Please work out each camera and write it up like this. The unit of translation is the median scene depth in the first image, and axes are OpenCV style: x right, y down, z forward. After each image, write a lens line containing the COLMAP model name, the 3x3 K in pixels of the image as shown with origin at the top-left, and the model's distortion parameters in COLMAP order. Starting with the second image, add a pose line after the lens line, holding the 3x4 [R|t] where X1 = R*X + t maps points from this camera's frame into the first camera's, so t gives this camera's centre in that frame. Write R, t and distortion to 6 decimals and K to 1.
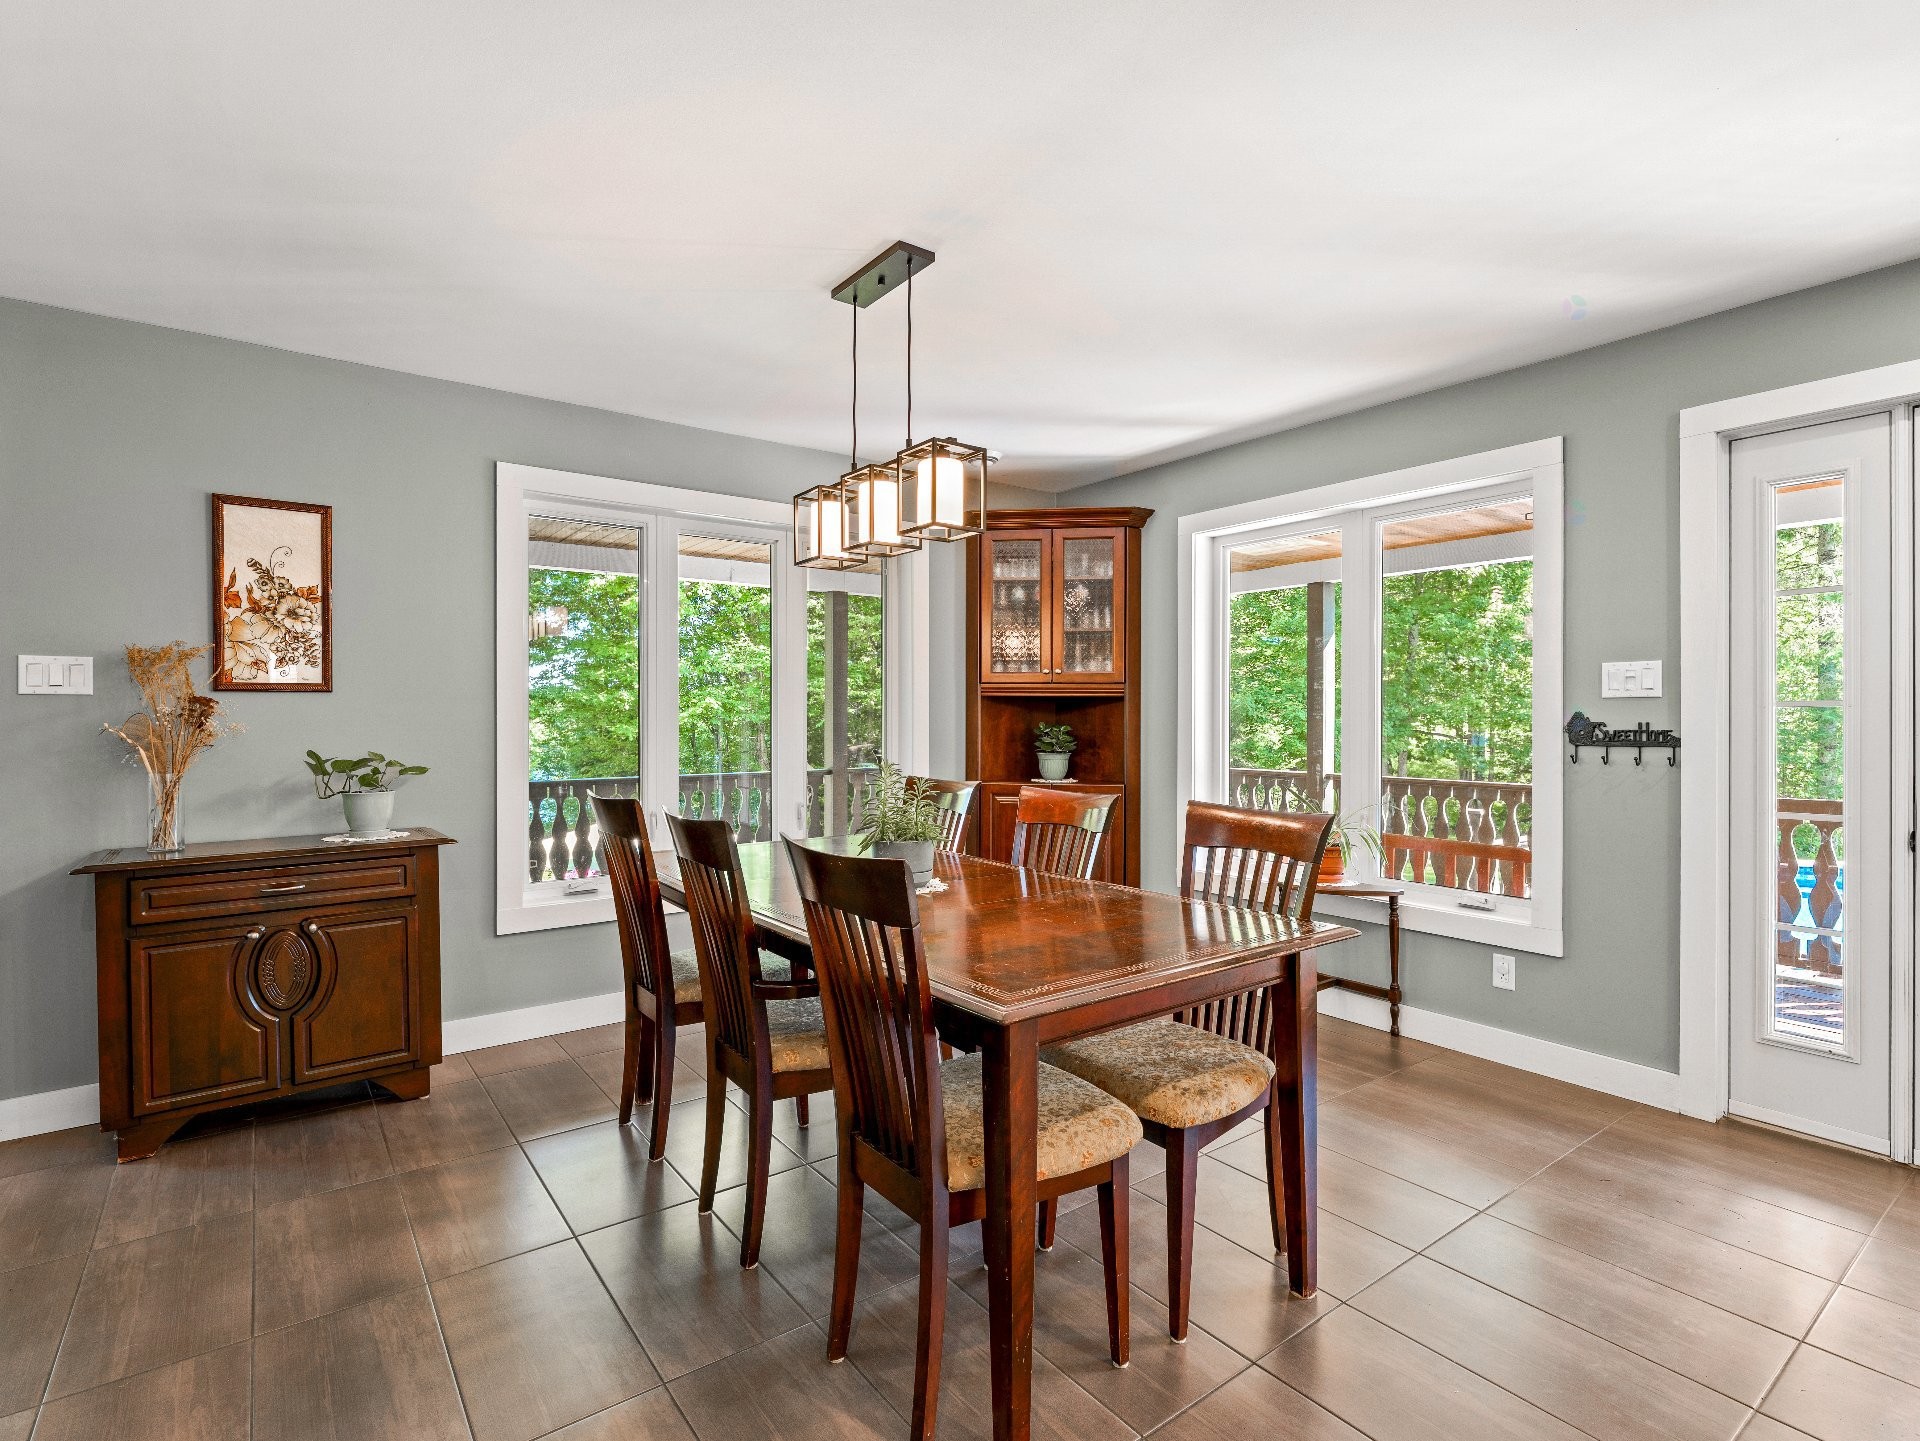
lens RADIAL K [[936.4, 0, 963.1], [0, 936.4, 717.0], [0, 0, 1]] dist [-0.001869, 0.000607]
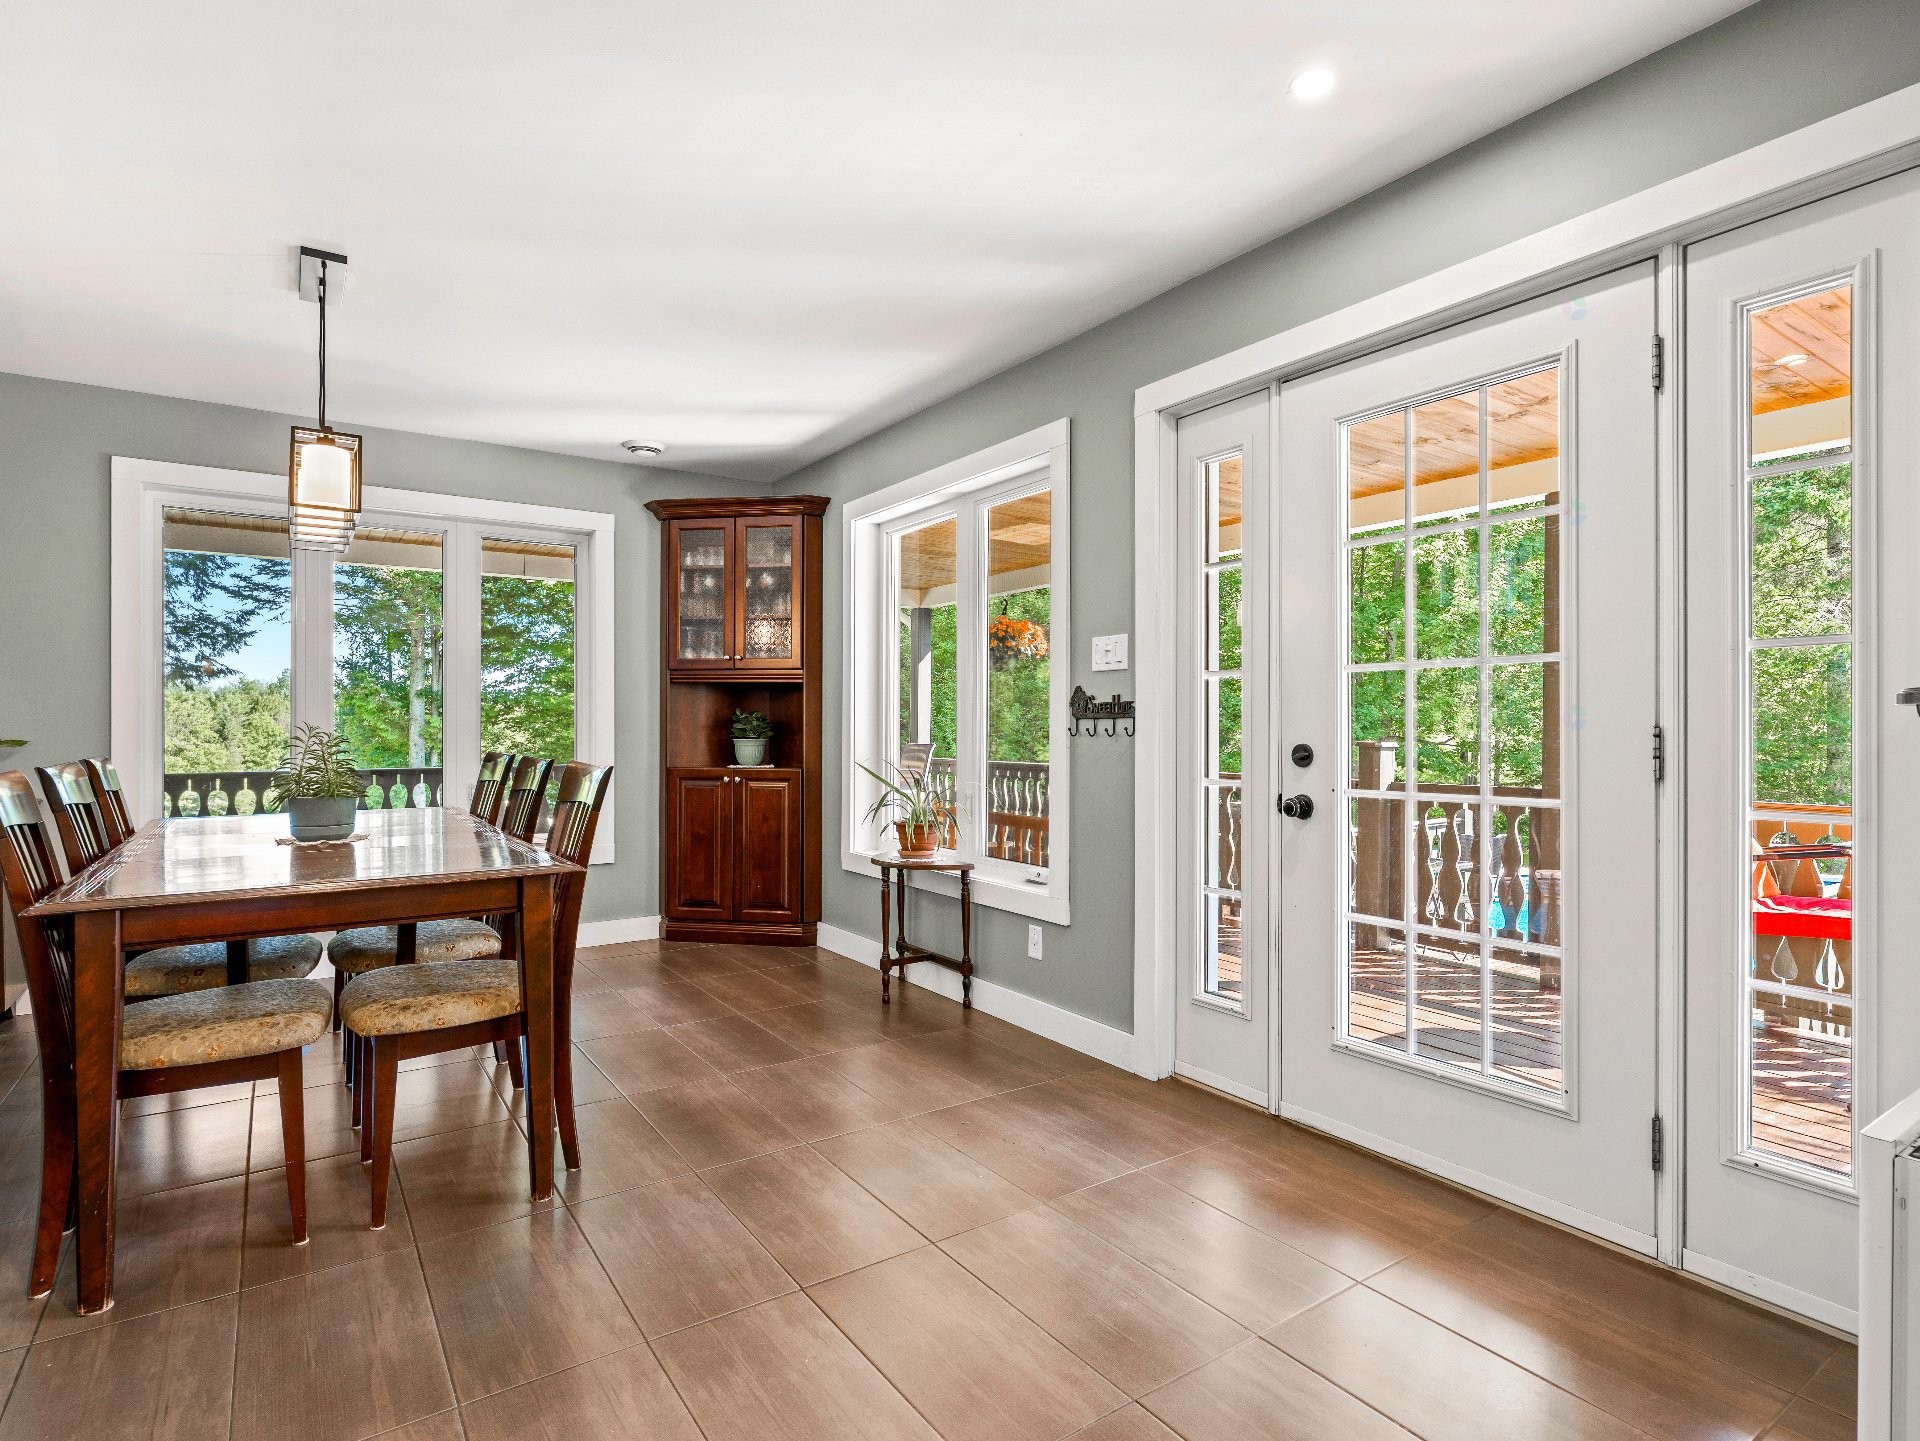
lens RADIAL K [[983.6, 0, 956.6], [0, 983.6, 723.9], [0, 0, 1]] dist [0.000067, -0.000241]
pose [[0.998822, 0.000099, -0.048526, 0.502242], [-0.000258, 0.999995, -0.003278, 0.034839], [0.048525, 0.003287, 0.998817, -0.072072]]
